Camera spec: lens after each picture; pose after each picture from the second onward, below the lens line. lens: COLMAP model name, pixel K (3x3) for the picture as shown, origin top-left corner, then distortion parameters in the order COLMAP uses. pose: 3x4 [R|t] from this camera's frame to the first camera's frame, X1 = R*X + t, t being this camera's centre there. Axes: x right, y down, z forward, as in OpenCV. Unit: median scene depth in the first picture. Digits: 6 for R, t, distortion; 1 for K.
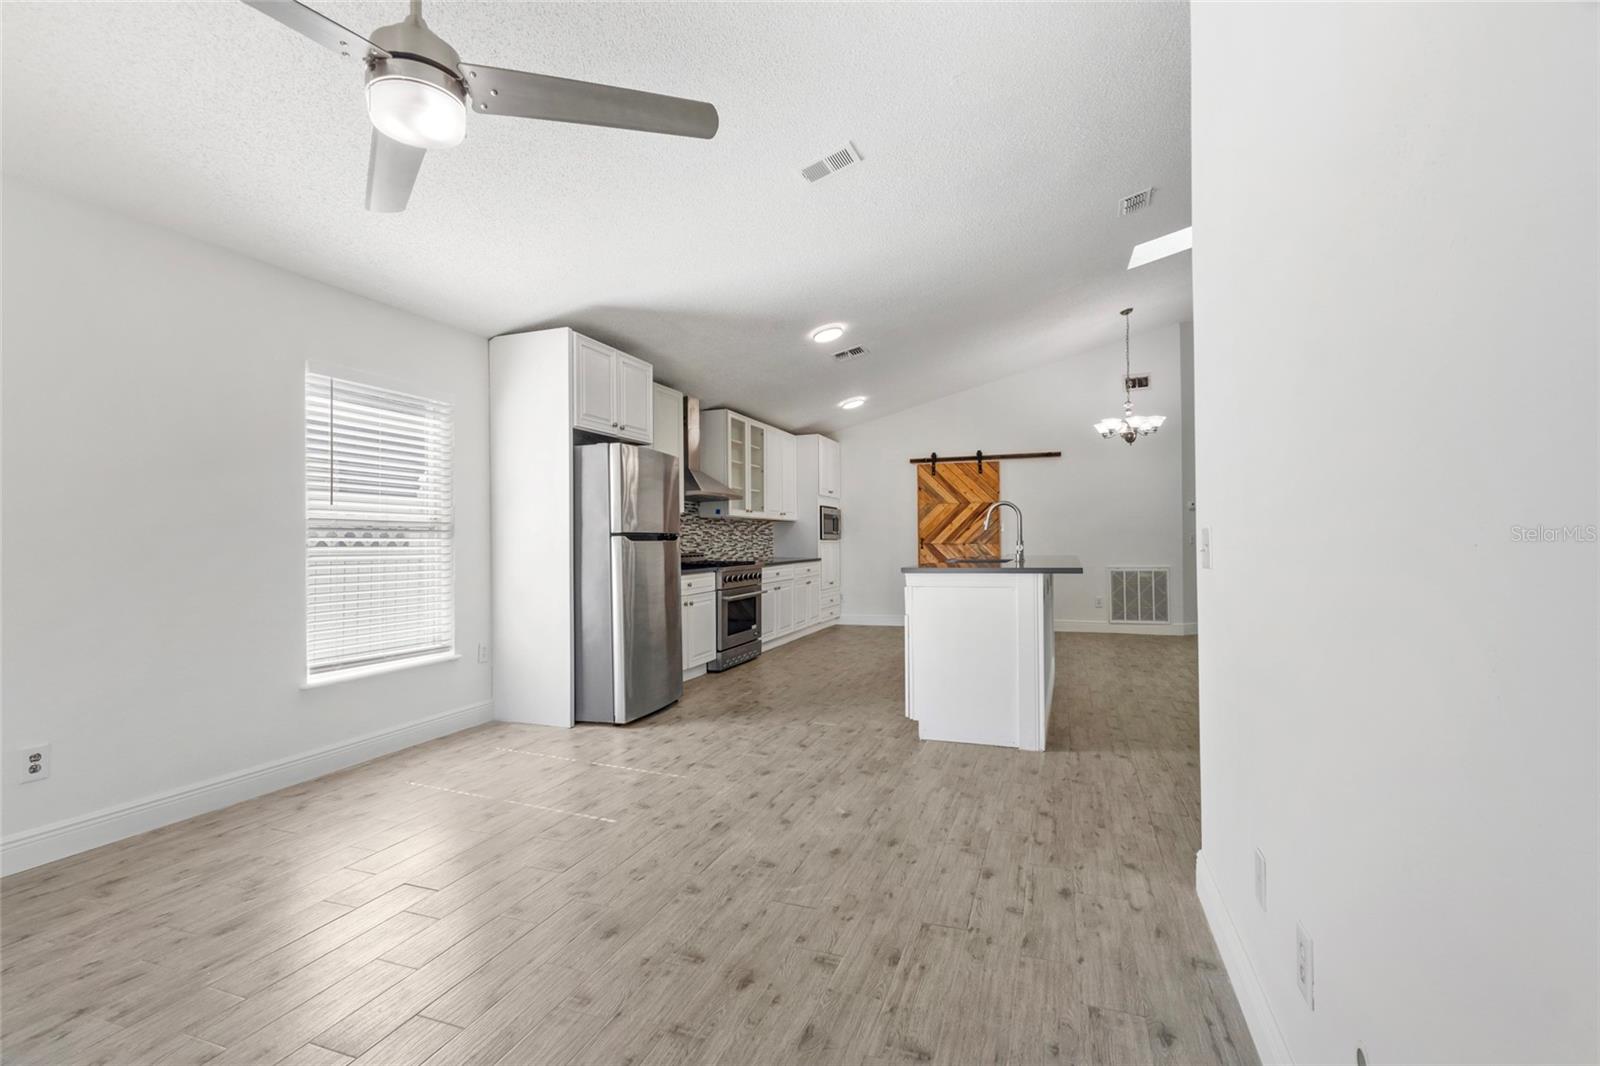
lens RADIAL K [[735.7, 0, 792.7], [0, 735.7, 538.0], [0, 0, 1]] dist [-0.001704, -0.000319]
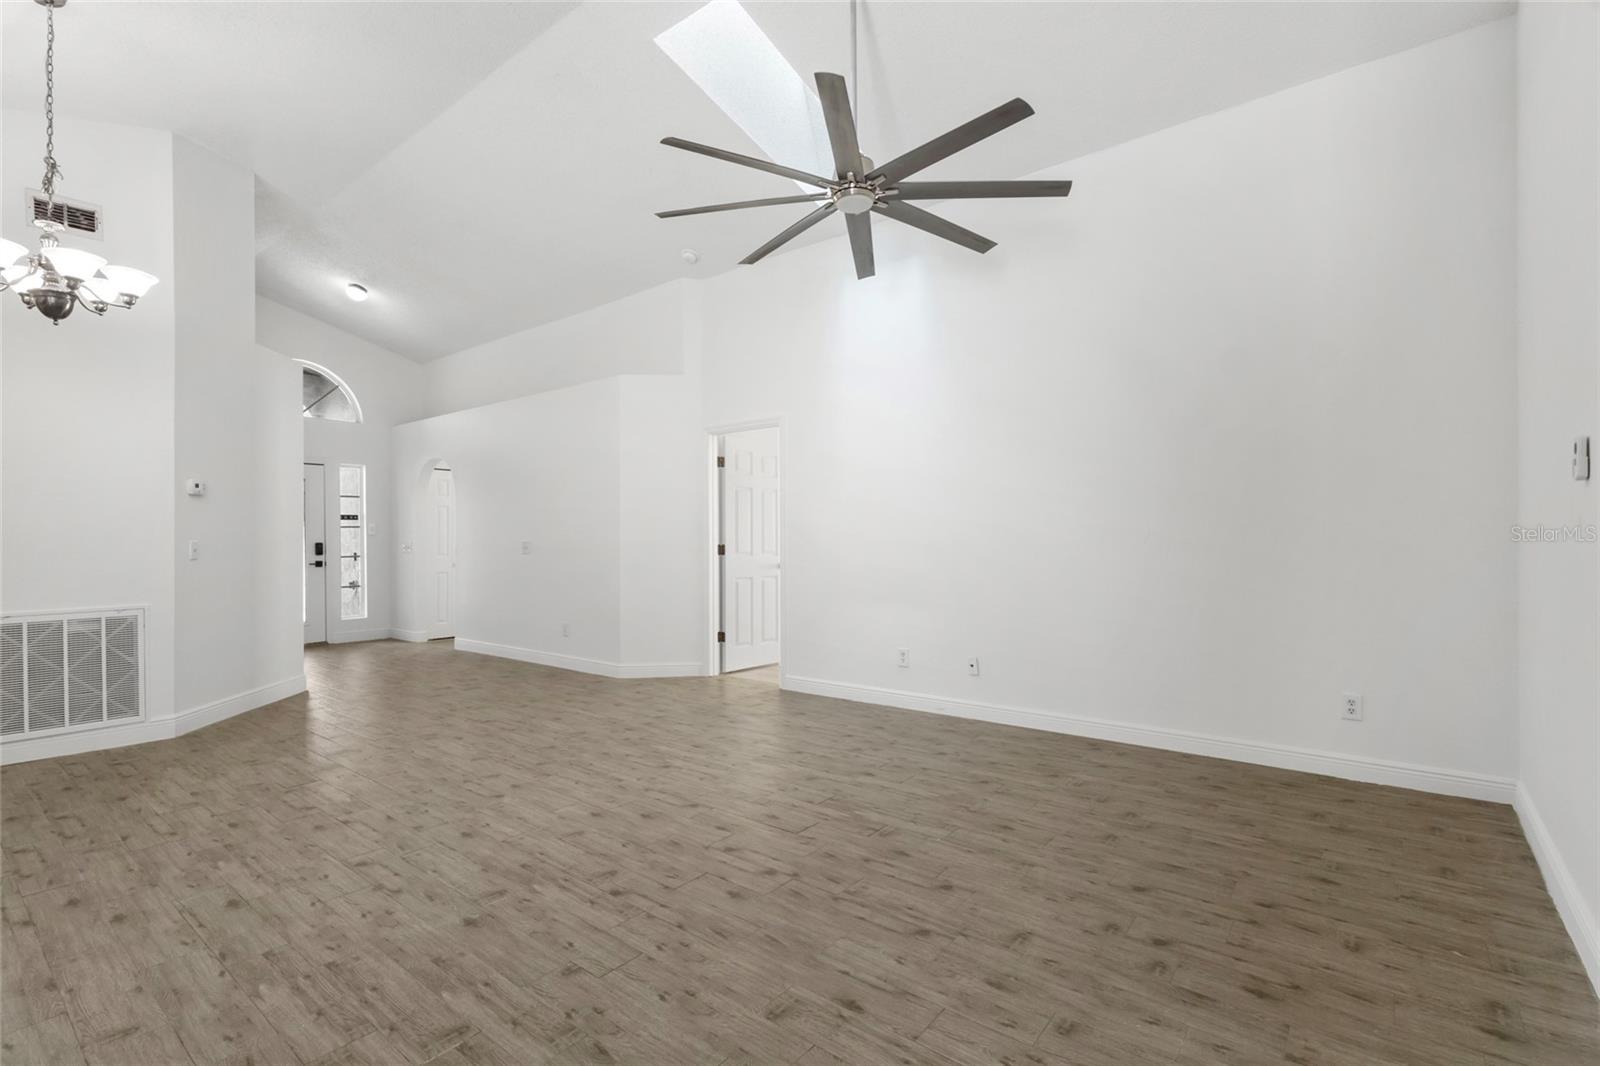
lens RADIAL K [[735.7, 0, 788.9], [0, 735.7, 537.5], [0, 0, 1]] dist [-0.001704, -0.000319]
pose [[0.320187, 0.010146, 0.947300, 0.177440], [0.001896, 0.999934, -0.011350, -0.001178], [-0.947353, 0.005430, 0.320146, 0.419316]]
